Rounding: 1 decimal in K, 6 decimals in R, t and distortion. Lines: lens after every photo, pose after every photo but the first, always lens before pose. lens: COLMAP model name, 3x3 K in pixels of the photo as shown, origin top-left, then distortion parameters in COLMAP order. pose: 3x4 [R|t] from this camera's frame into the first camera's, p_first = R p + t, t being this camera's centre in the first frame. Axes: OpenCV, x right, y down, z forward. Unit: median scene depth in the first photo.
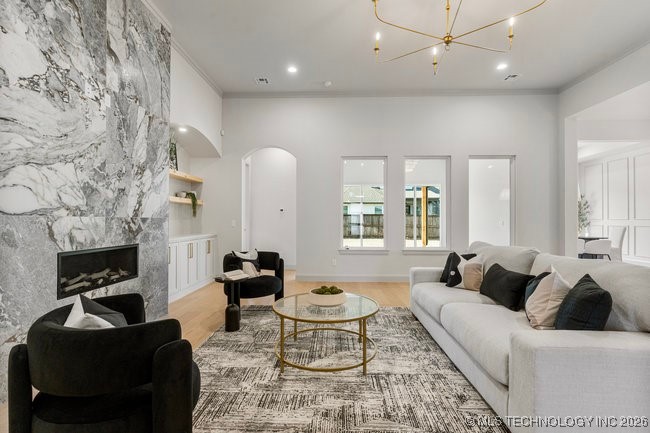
lens RADIAL K [[309.7, 0, 327.7], [0, 309.7, 216.1], [0, 0, 1]] dist [0.006765, -0.004972]
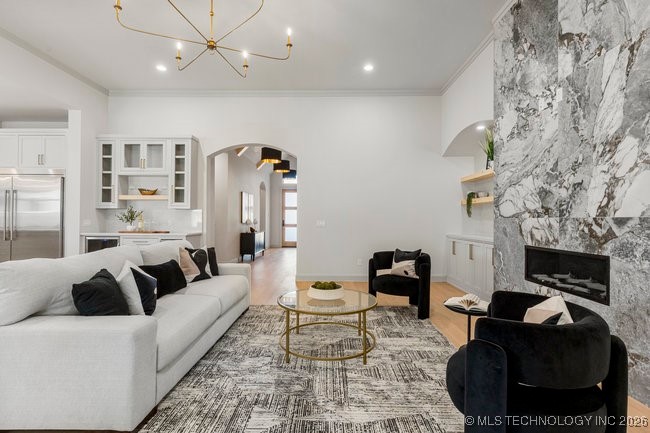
lens RADIAL K [[309.7, 0, 328.0], [0, 309.7, 216.9], [0, 0, 1]] dist [0.006765, -0.004972]
pose [[-0.999707, -0.006869, -0.023190, 0.015567], [-0.006323, 0.999703, -0.023534, 0.024134], [0.023345, -0.023381, -0.999454, 1.721507]]
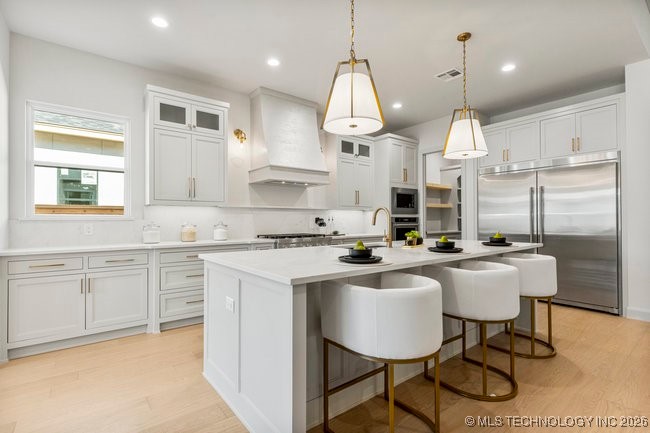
lens RADIAL K [[309.7, 0, 325.1], [0, 309.7, 218.8], [0, 0, 1]] dist [0.006765, -0.004972]
pose [[-0.637121, 0.003462, 0.770756, 1.191628], [-0.006455, 0.999931, -0.009828, 0.017338], [-0.770737, -0.011237, -0.637054, 1.654168]]
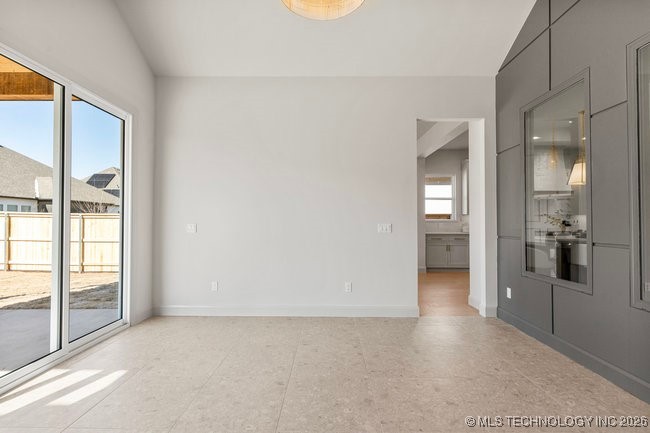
lens RADIAL K [[309.7, 0, 329.1], [0, 309.7, 218.4], [0, 0, 1]] dist [0.006765, -0.004972]
pose [[-0.028764, 0.010919, 0.999527, 0.084696], [-0.015188, 0.999820, -0.011359, 0.033907], [-0.999471, -0.015508, -0.028593, 2.565767]]
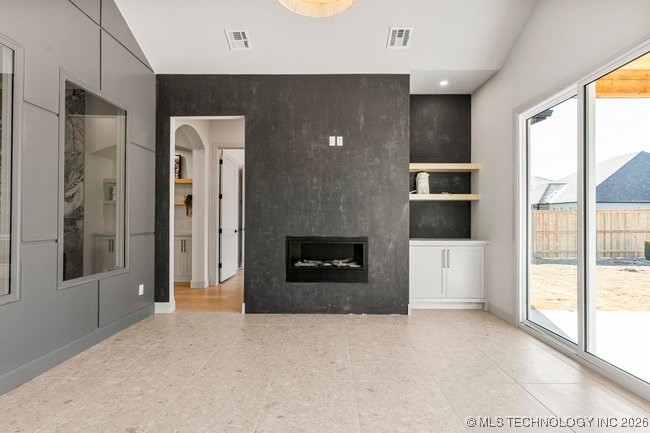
lens RADIAL K [[309.7, 0, 326.8], [0, 309.7, 218.3], [0, 0, 1]] dist [0.006765, -0.004972]
pose [[0.023881, -0.007260, -0.999688, 1.171580], [0.009040, 0.999934, -0.007045, 0.034987], [0.999674, -0.008869, 0.023945, 2.568026]]
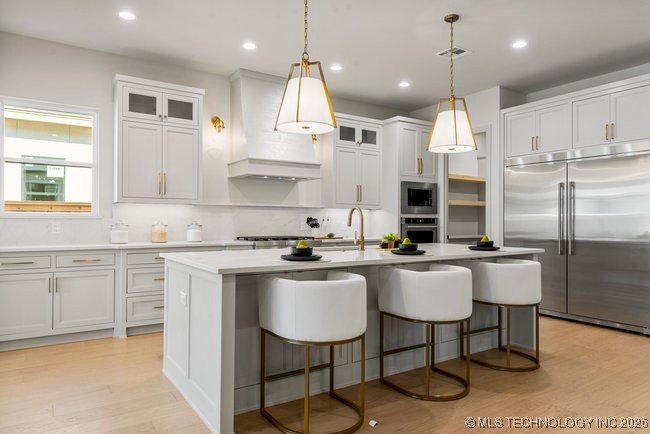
lens RADIAL K [[427.5, 0, 325.6], [0, 427.5, 218.5], [0, 0, 1]] dist [0.001803, -0.004766]
pose [[-0.571414, -0.000437, 0.820662, 0.871020], [-0.015195, 0.999834, -0.010047, 0.018075], [-0.820521, -0.018211, -0.571326, 1.677118]]
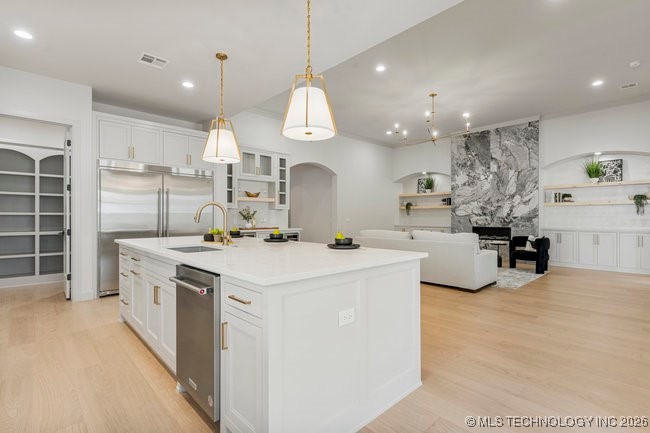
lens RADIAL K [[309.7, 0, 326.7], [0, 309.7, 216.5], [0, 0, 1]] dist [0.006765, -0.004972]
pose [[-0.703461, -0.002744, -0.710729, 2.189445], [0.007782, 0.999903, -0.011563, 0.021920], [0.710692, -0.013665, -0.703371, 1.743131]]
